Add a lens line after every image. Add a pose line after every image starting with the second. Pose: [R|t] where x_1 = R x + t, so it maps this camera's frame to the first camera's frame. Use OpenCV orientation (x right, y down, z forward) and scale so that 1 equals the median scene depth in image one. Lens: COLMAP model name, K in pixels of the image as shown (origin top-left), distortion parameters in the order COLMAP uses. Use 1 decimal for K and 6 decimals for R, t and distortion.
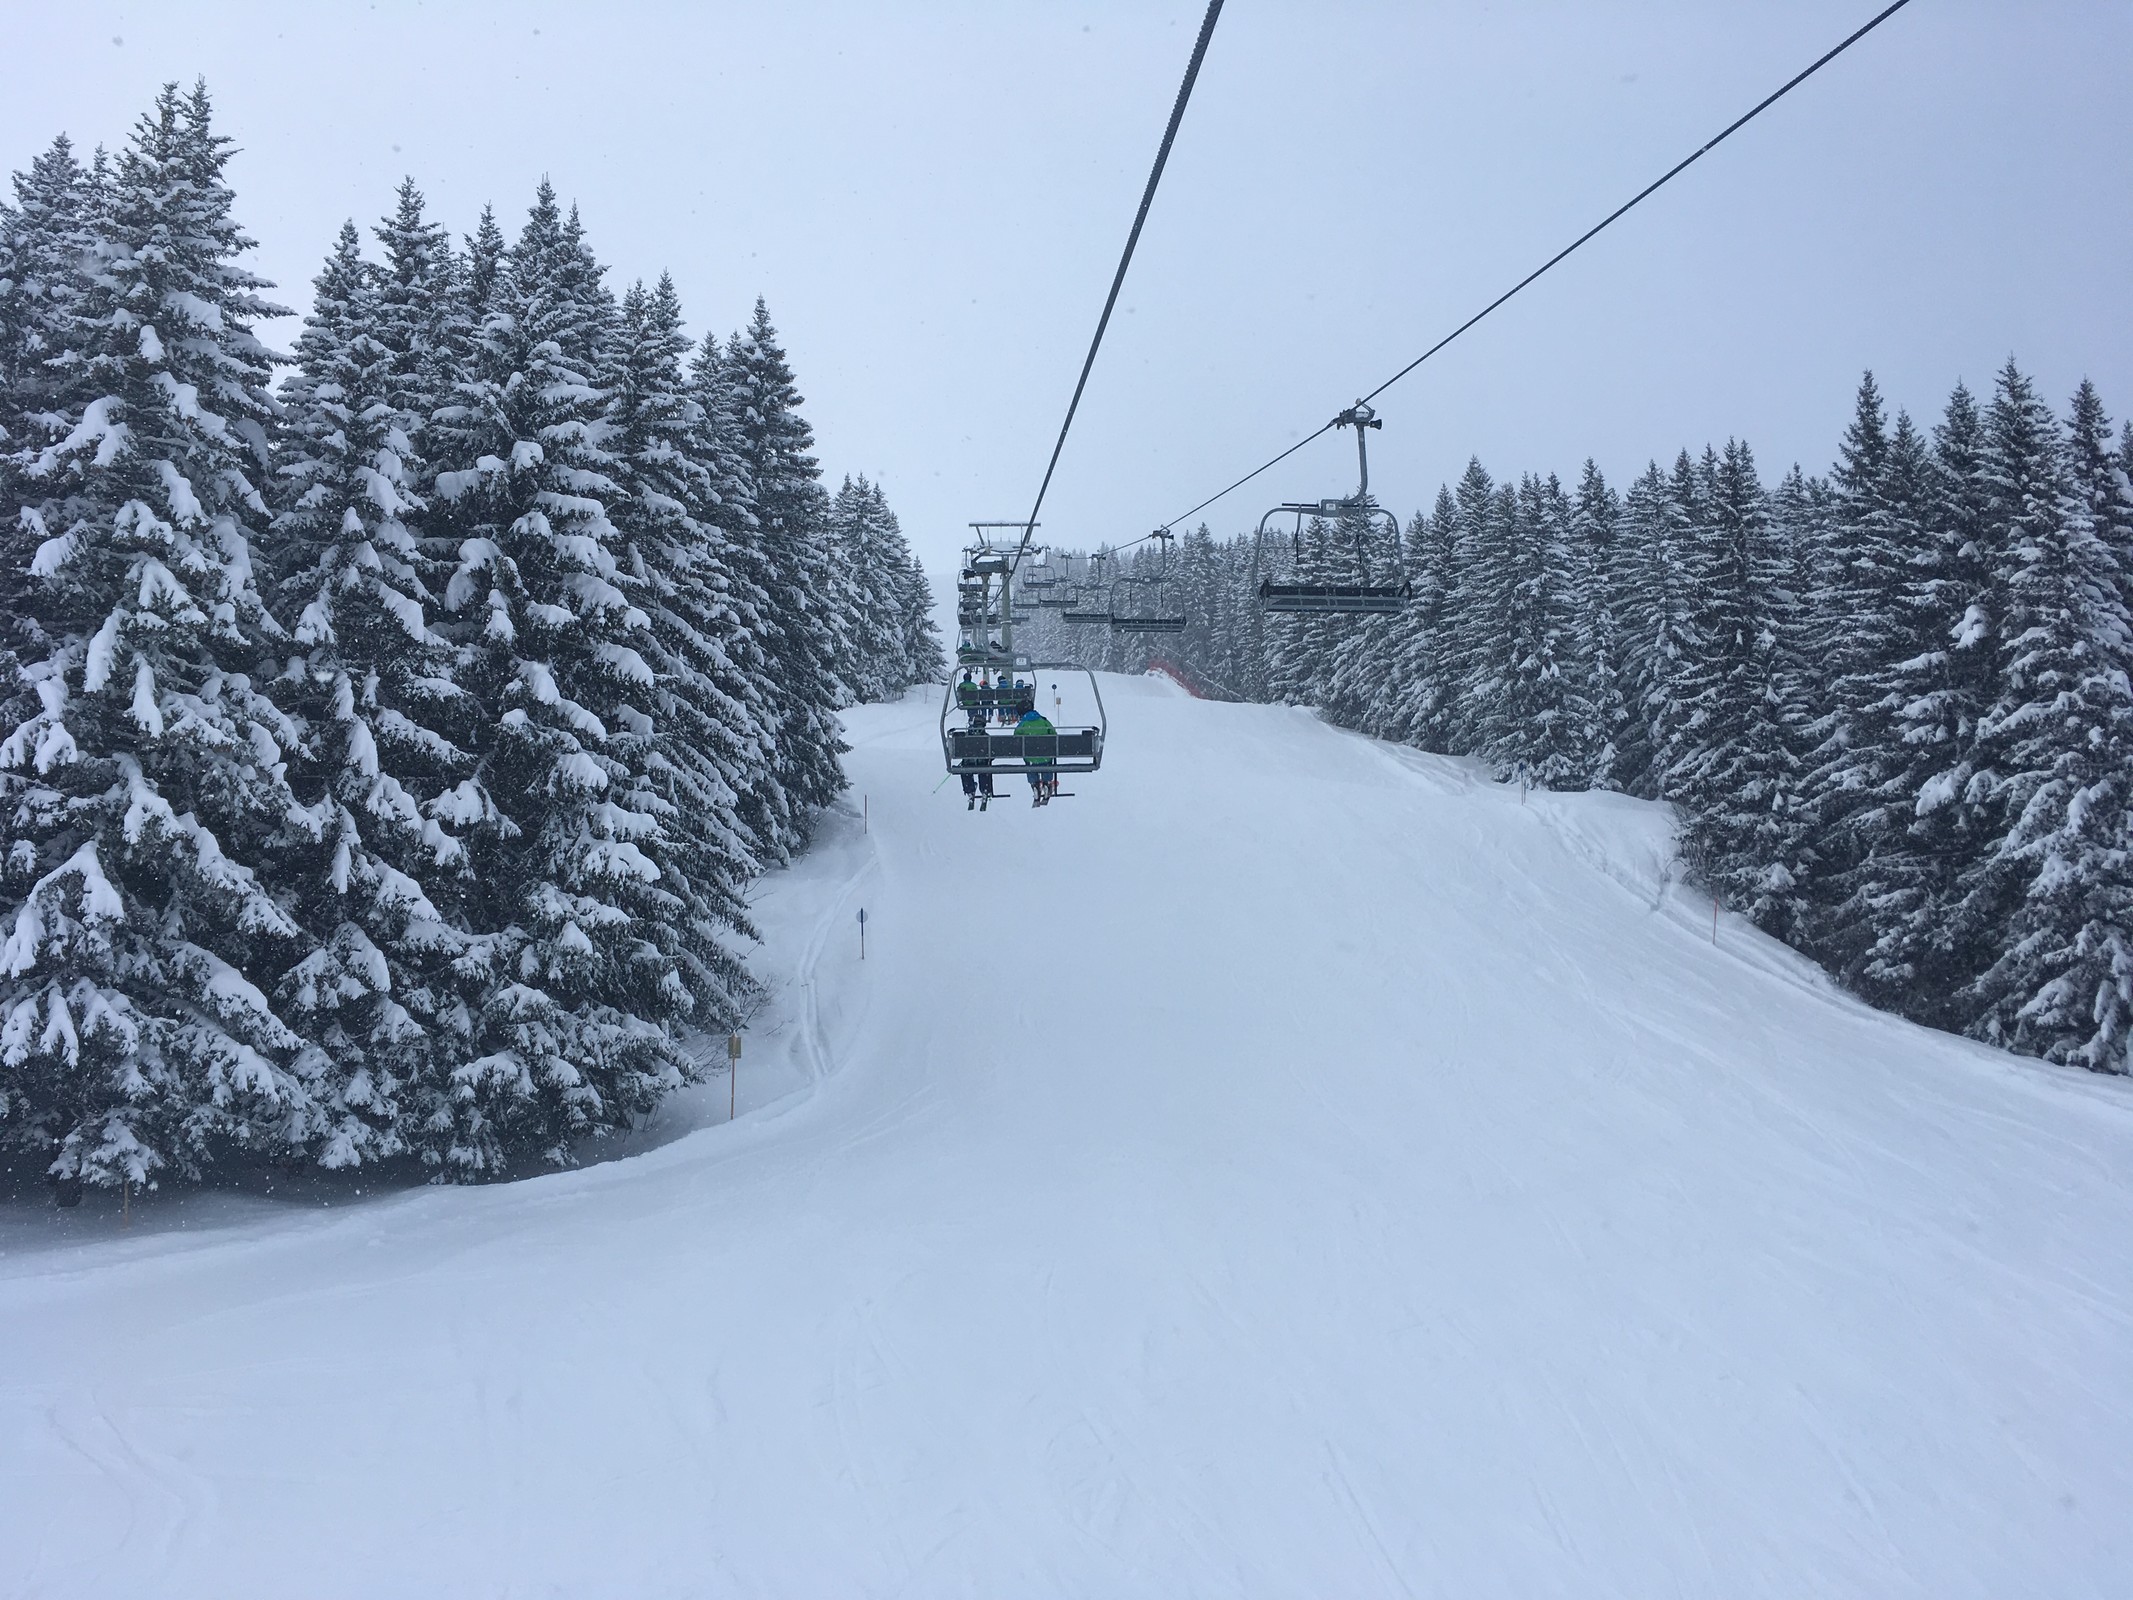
lens RADIAL K [[1841.9, 0, 1066.5], [0, 1841.9, 800.0], [0, 0, 1]] dist [0.005119, -0.002927]
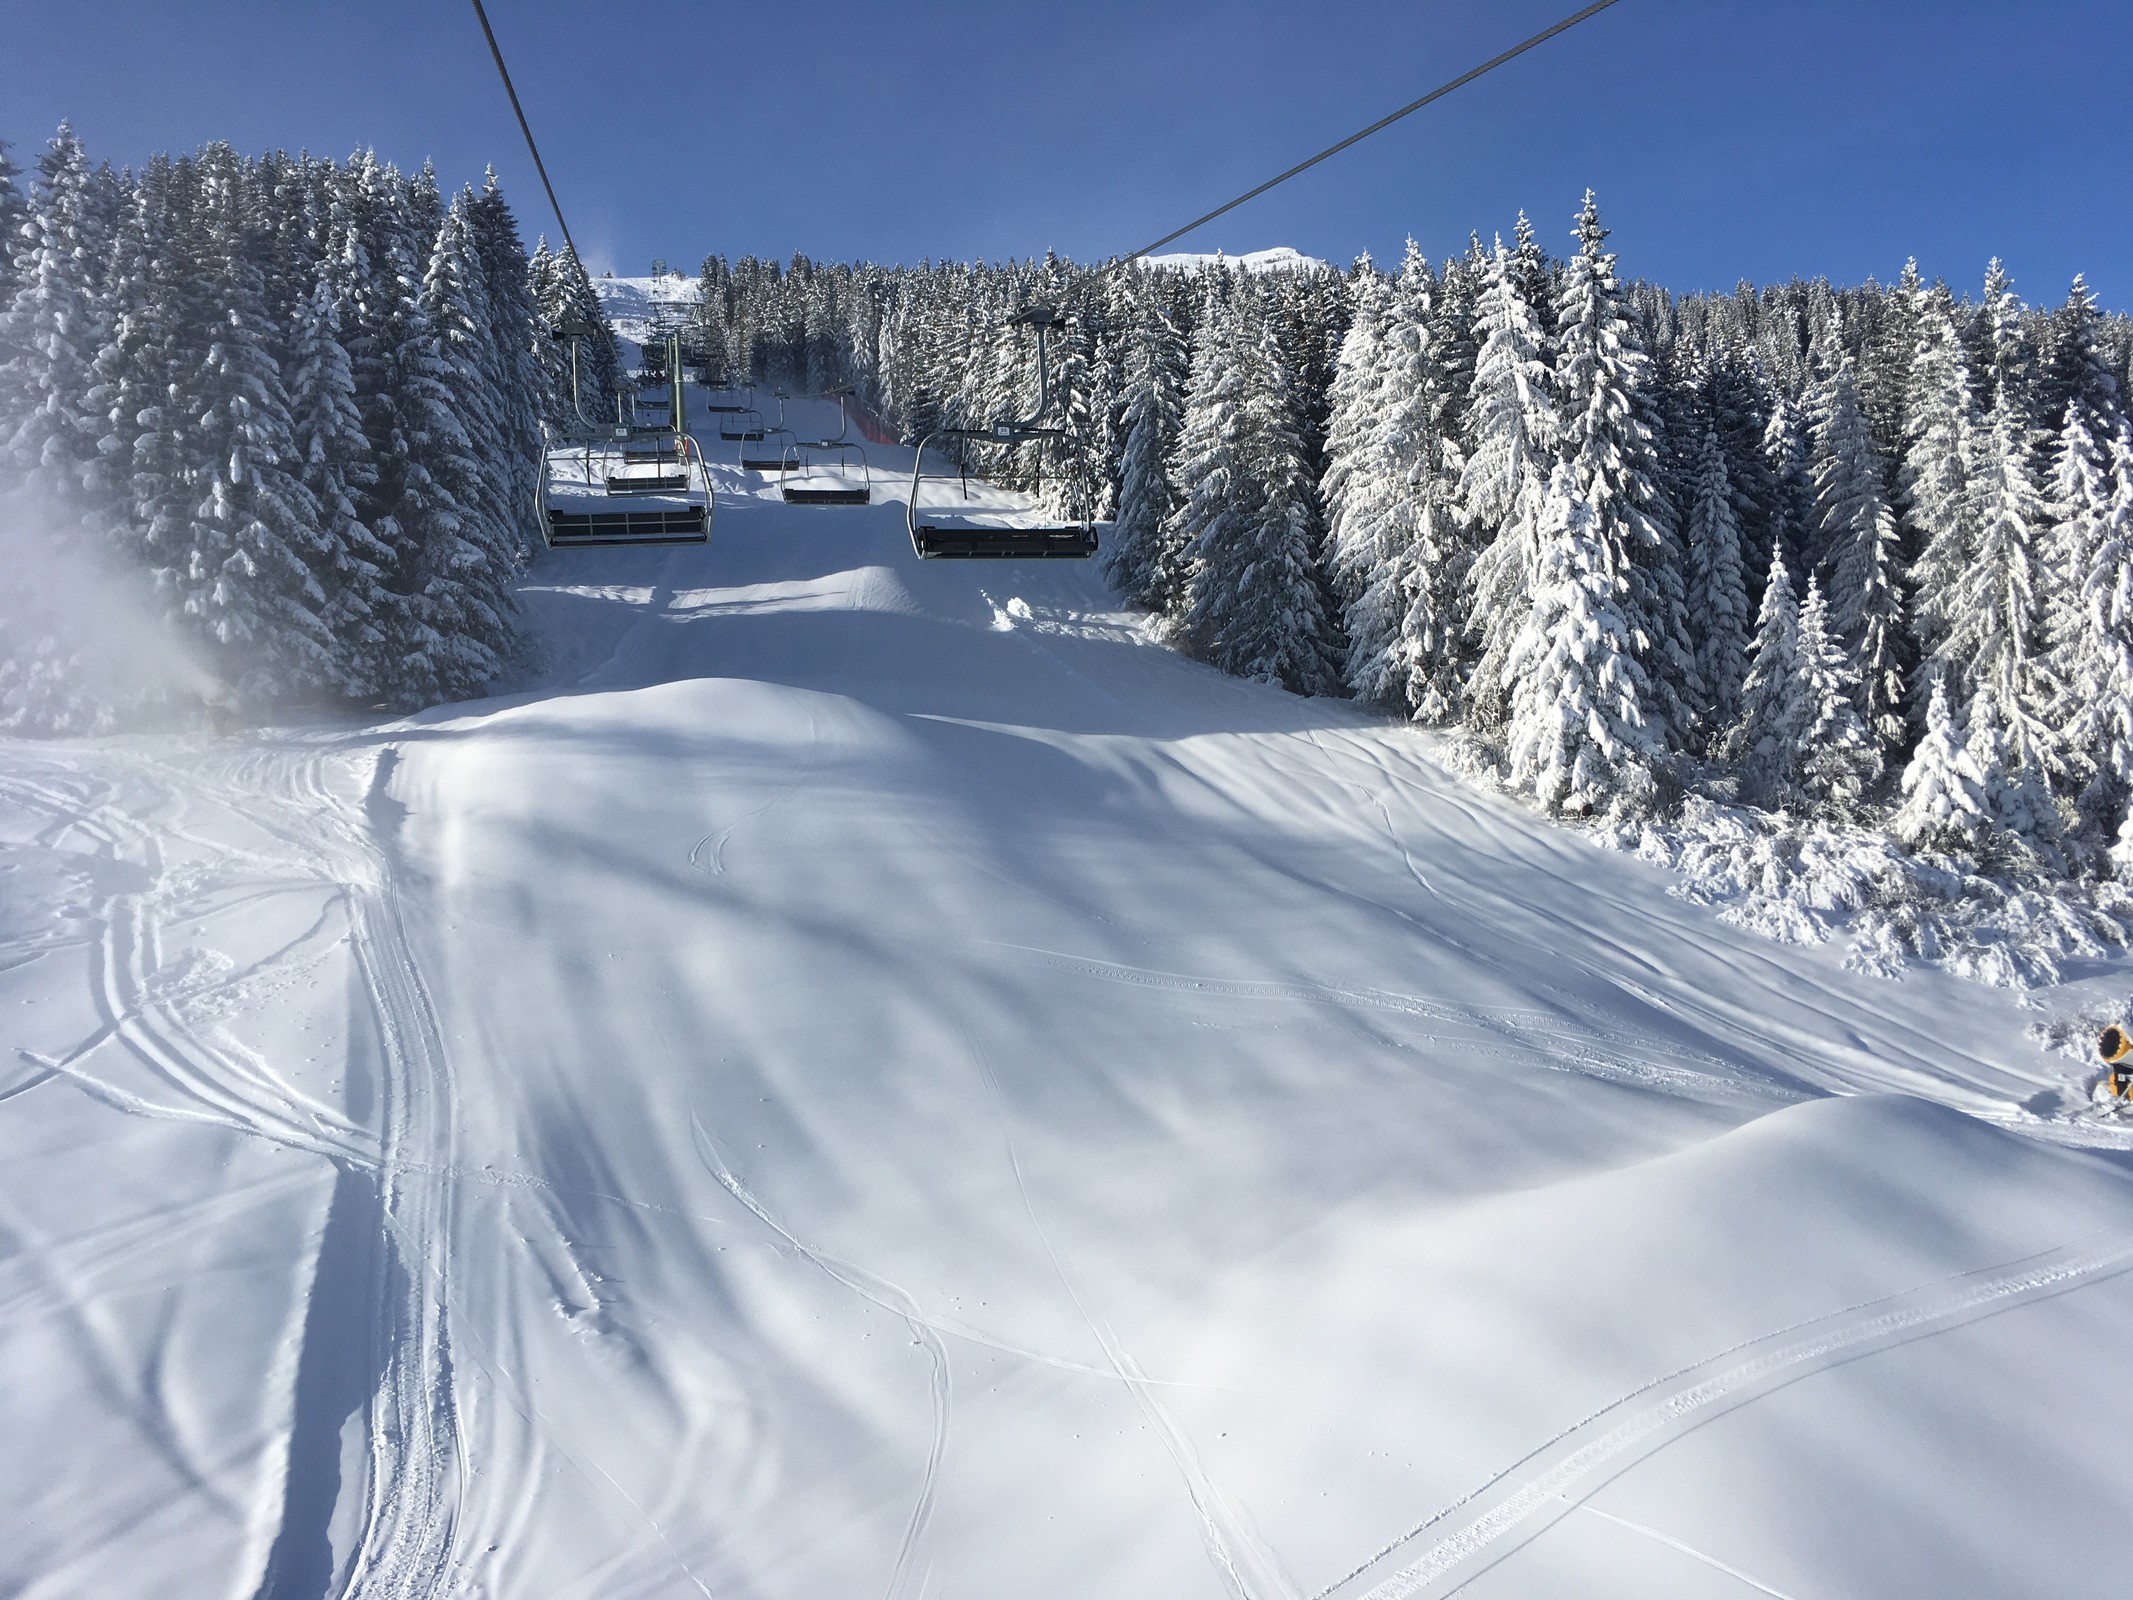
lens RADIAL K [[1841.9, 0, 1066.5], [0, 1841.9, 800.0], [0, 0, 1]] dist [0.005119, -0.002927]
pose [[0.988511, -0.022100, 0.149522, 0.120620], [-0.000831, 0.988444, 0.151587, -0.017535], [-0.151144, -0.149969, 0.977069, -1.281620]]
